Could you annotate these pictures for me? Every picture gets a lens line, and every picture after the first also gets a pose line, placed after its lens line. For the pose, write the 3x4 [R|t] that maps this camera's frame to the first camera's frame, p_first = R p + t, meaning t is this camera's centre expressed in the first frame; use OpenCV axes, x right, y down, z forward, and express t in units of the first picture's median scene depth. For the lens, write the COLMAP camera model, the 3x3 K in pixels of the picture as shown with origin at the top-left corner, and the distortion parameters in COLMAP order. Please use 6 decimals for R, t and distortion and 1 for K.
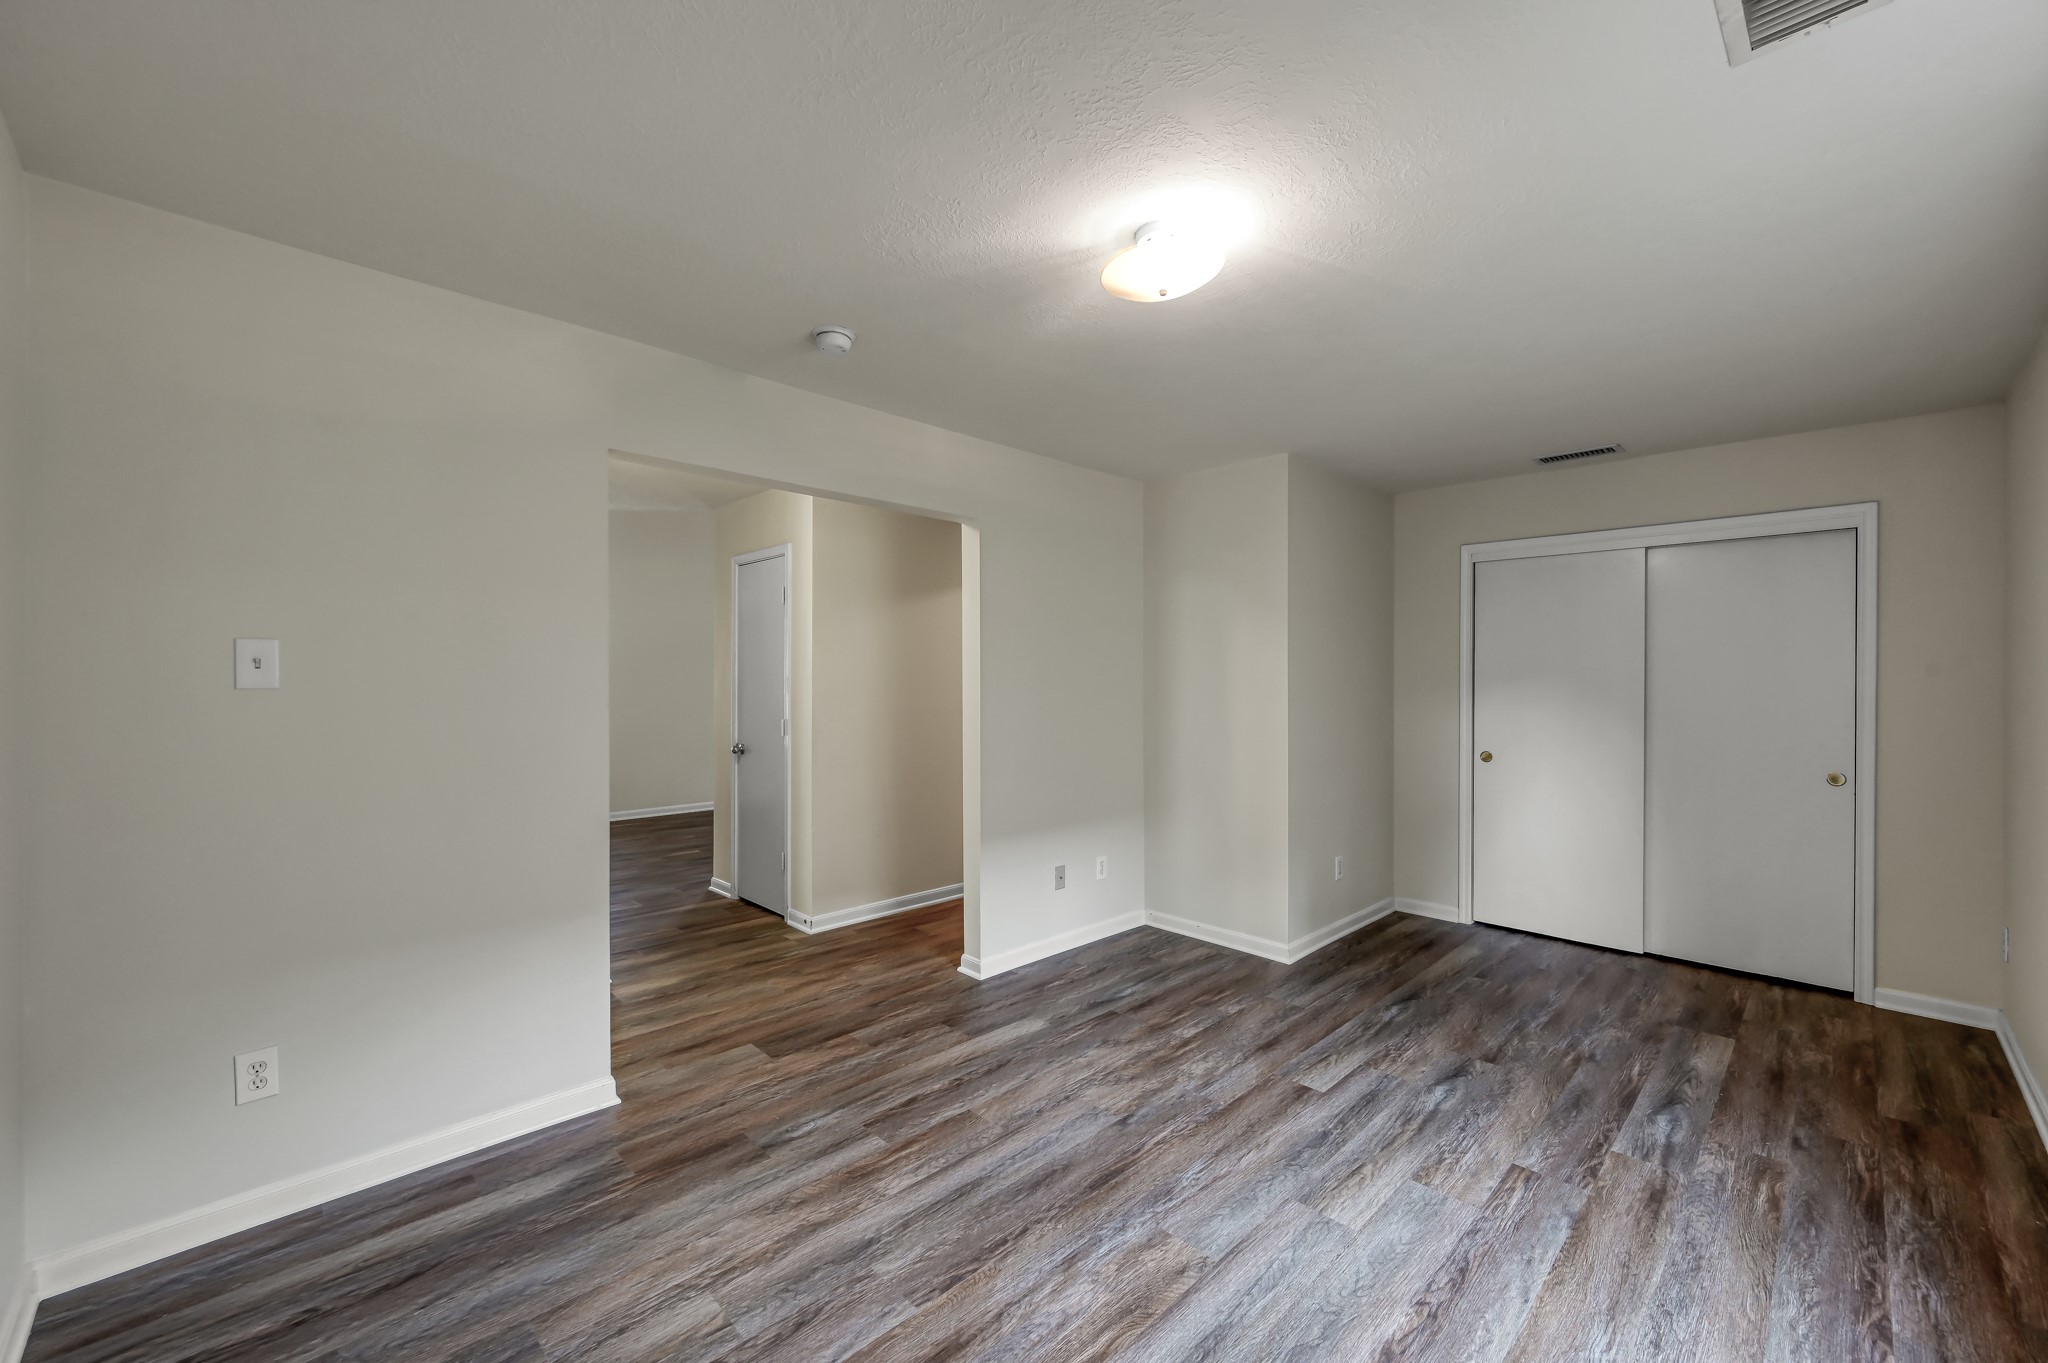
lens RADIAL K [[805.6, 0, 1017.8], [0, 805.6, 681.2], [0, 0, 1]] dist [-0.002645, -0.000430]
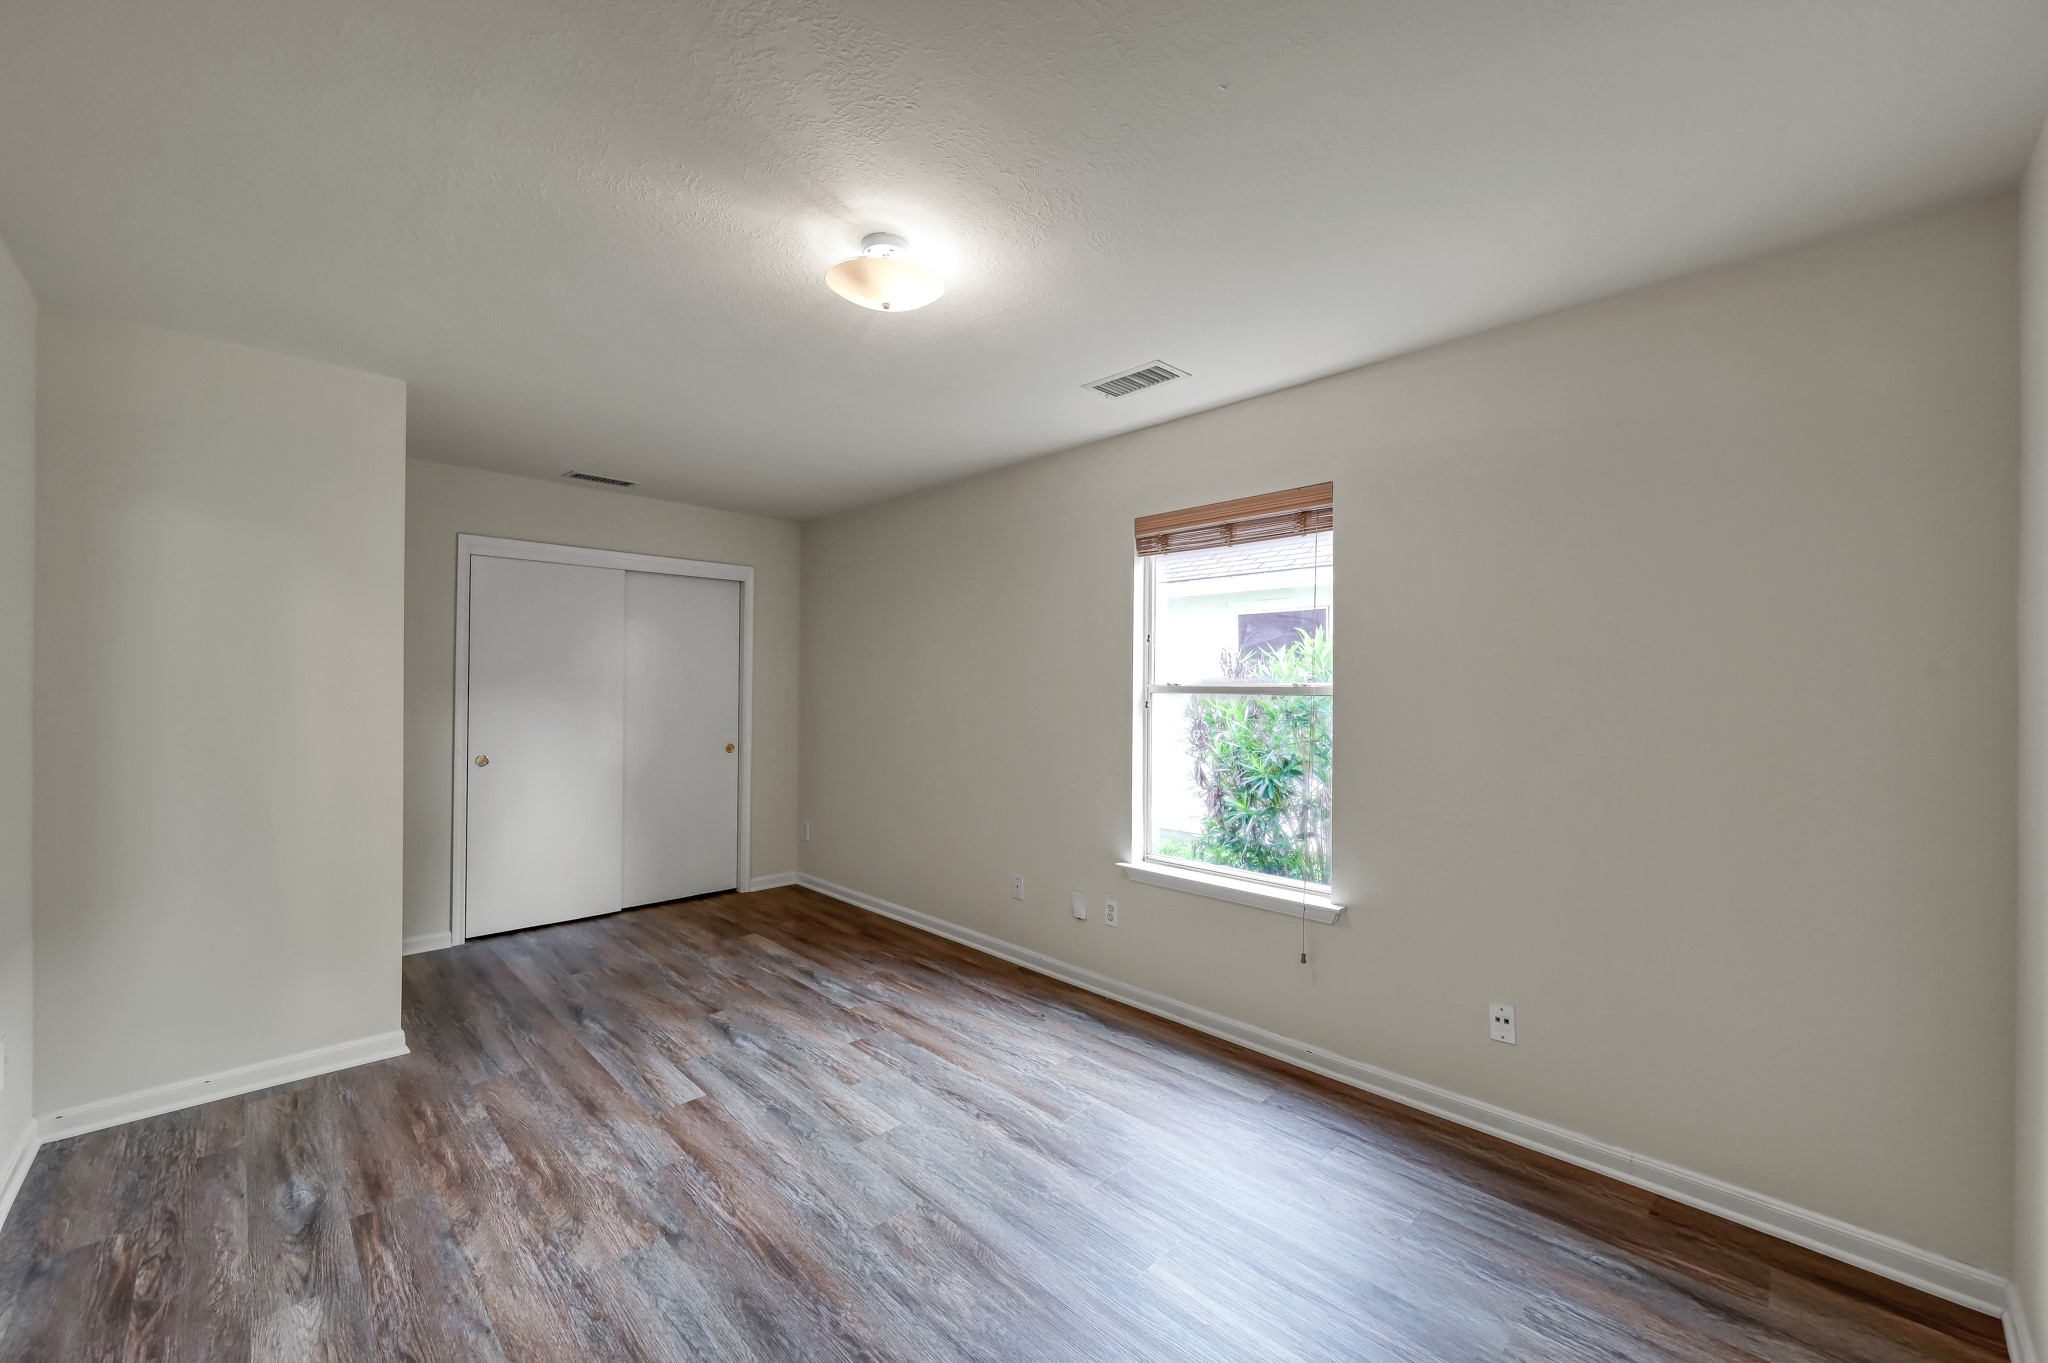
lens RADIAL K [[805.6, 0, 1020.0], [0, 805.6, 684.2], [0, 0, 1]] dist [-0.002645, -0.000430]
pose [[-0.000624, -0.005180, 0.999986, -0.565373], [-0.002993, 0.999982, 0.005178, -0.006323], [-0.999995, -0.002990, -0.000639, 0.556891]]
